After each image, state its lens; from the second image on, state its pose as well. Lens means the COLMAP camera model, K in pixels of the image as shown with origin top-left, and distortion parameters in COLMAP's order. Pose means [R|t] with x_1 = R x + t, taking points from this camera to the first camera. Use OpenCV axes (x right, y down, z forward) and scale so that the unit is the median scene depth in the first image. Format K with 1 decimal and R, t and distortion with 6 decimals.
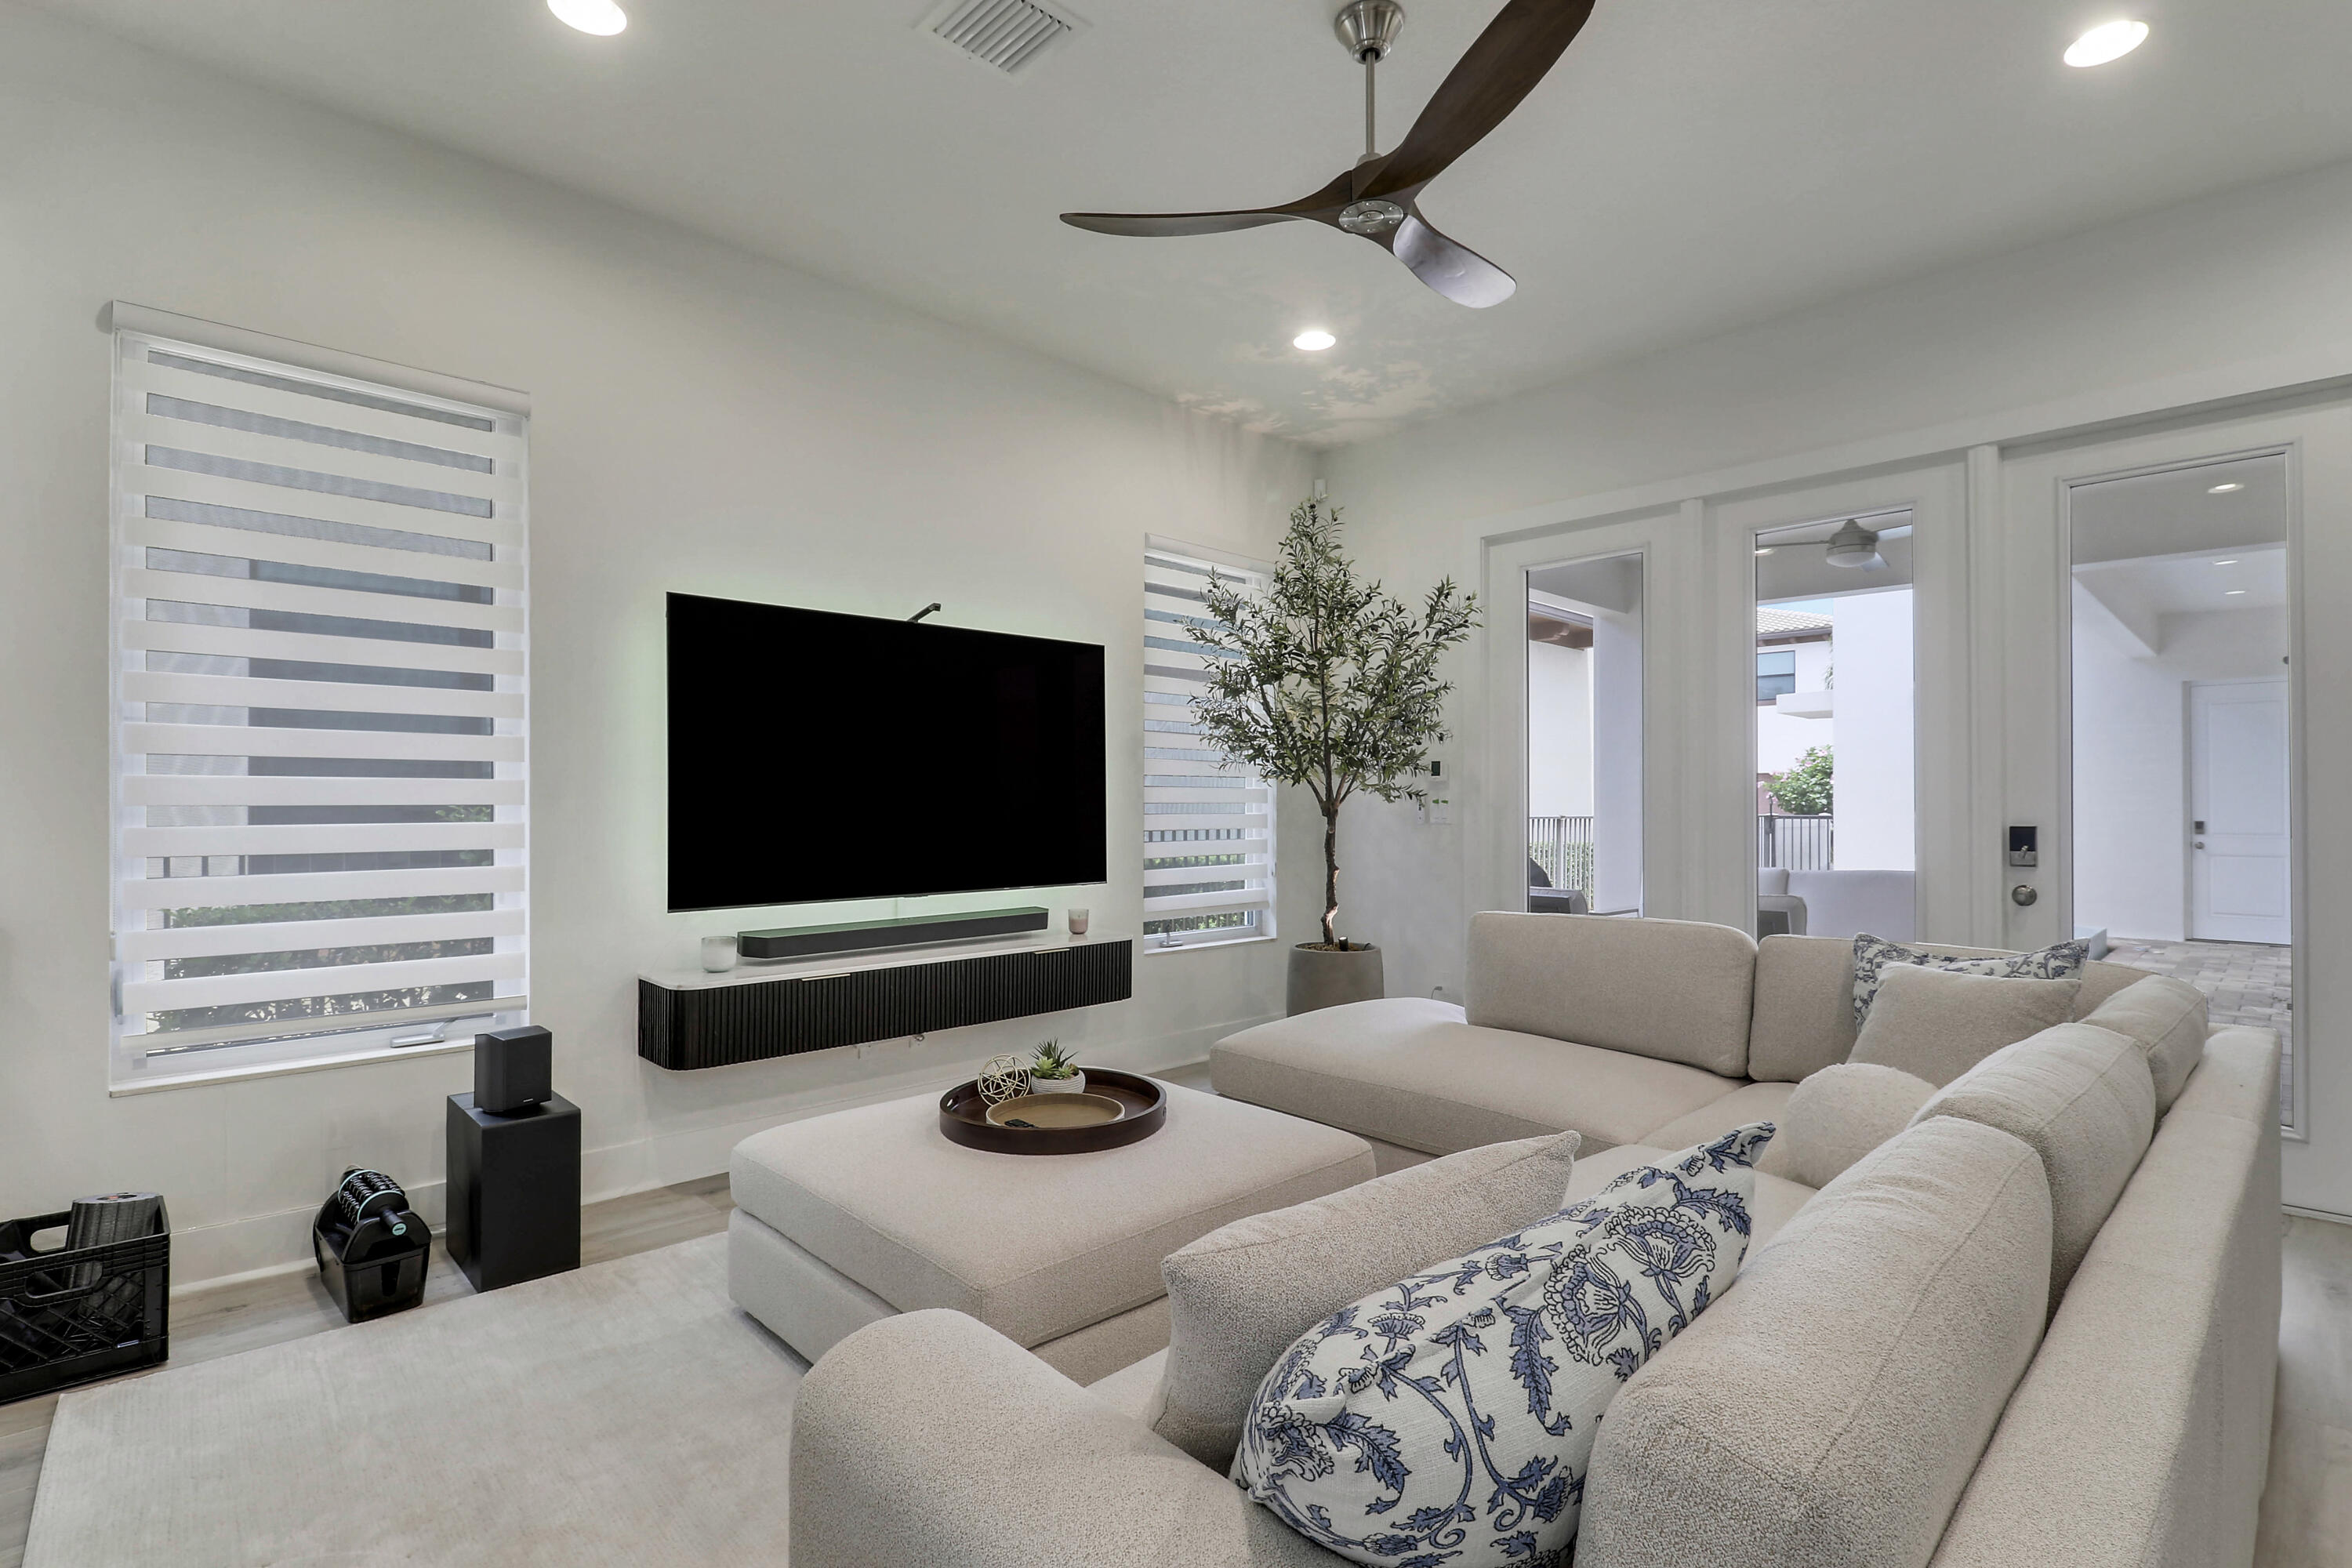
lens RADIAL K [[1158.2, 0, 1176.0], [0, 1158.2, 784.0], [0, 0, 1]] dist [-0.000178, -0.000018]
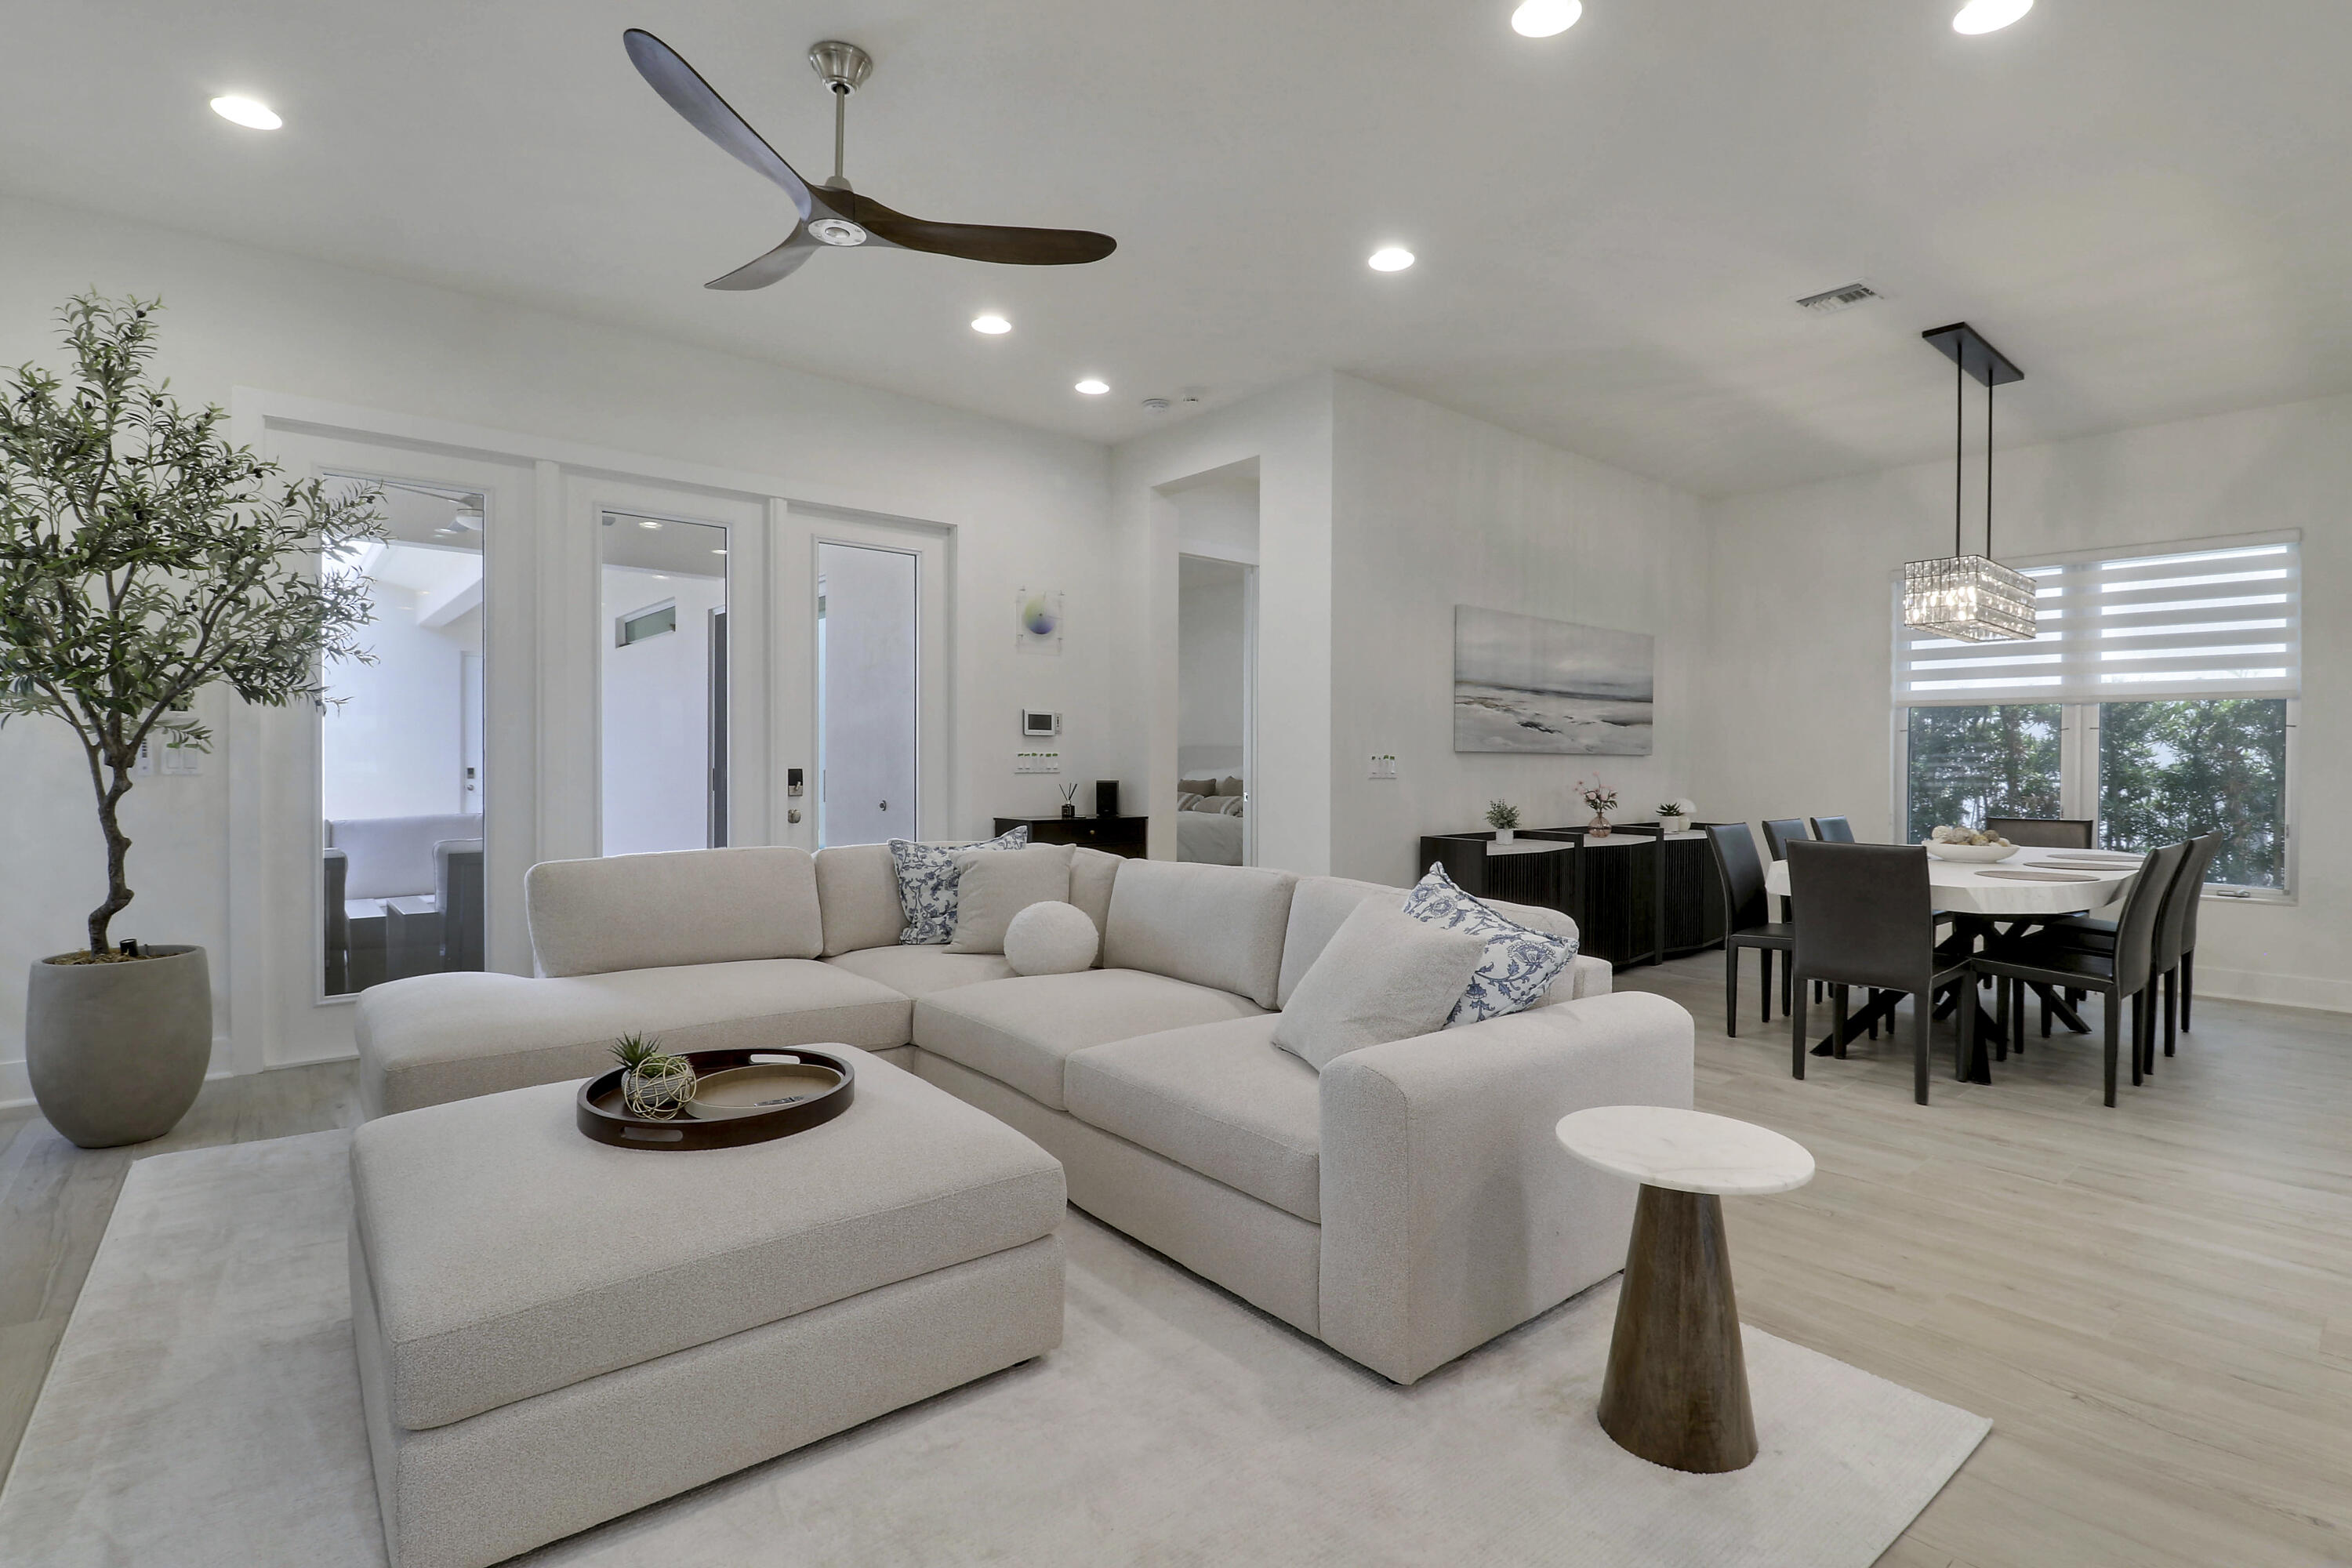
lens RADIAL K [[1130.9, 0, 1177.3], [0, 1130.9, 756.2], [0, 0, 1]] dist [-0.000511, -0.000112]
pose [[0.110306, -0.001621, 0.993896, -0.478011], [-0.017277, 0.999844, 0.003548, 0.005866], [-0.993748, -0.017563, 0.110260, 0.284778]]
